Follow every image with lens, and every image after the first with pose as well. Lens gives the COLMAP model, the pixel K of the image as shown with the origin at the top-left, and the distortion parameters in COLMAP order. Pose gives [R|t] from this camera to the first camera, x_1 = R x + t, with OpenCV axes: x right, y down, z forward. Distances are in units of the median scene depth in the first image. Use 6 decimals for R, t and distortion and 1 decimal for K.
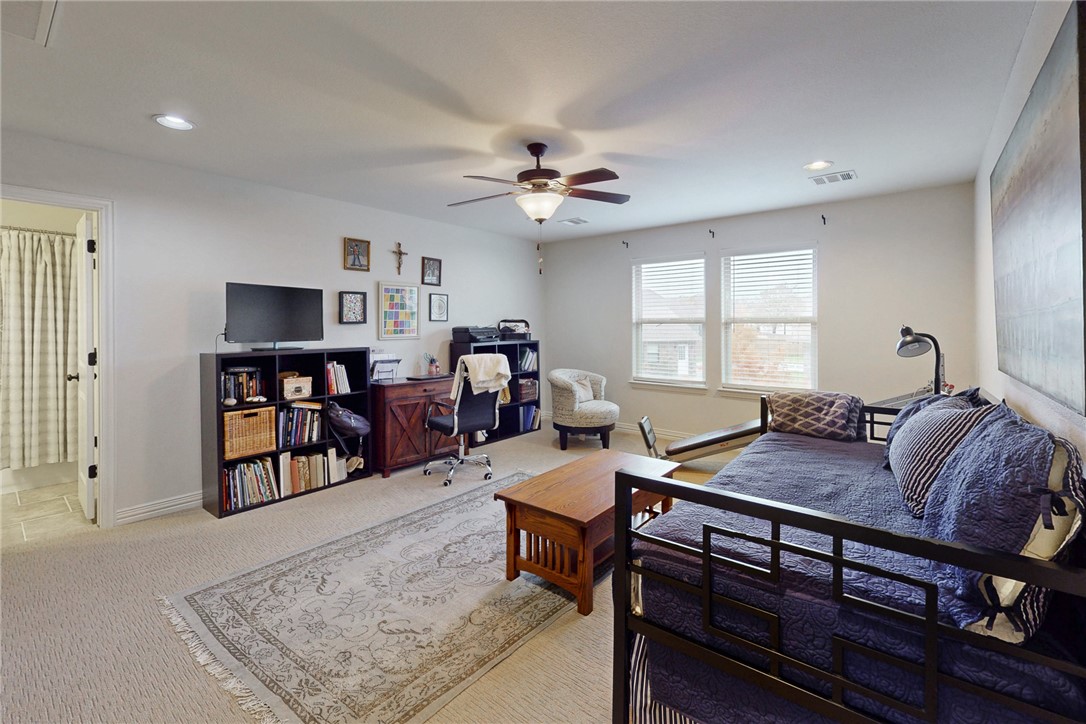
lens RADIAL K [[474.8, 0, 535.4], [0, 474.8, 327.5], [0, 0, 1]] dist [-0.000661, -0.000783]
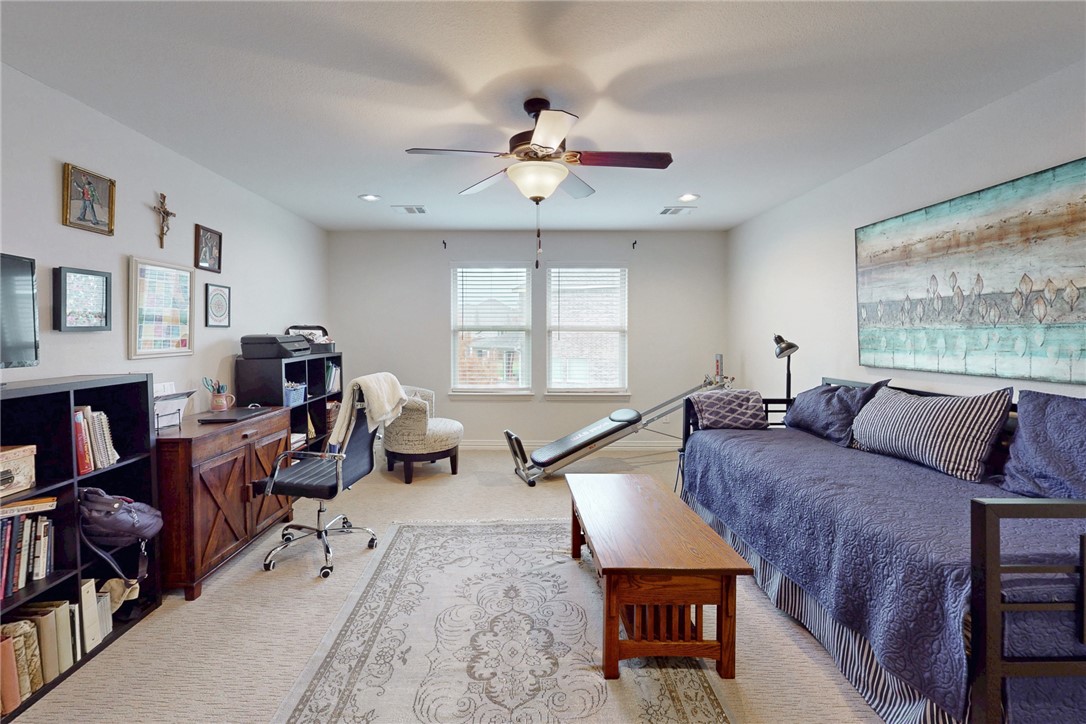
lens RADIAL K [[454.7, 0, 526.0], [0, 454.7, 337.9], [0, 0, 1]] dist [0.002732, -0.000252]
pose [[0.766938, -0.007194, 0.641681, -0.347414], [0.002211, 0.999961, 0.008567, -0.003655], [-0.641717, -0.005151, 0.766924, 0.309206]]
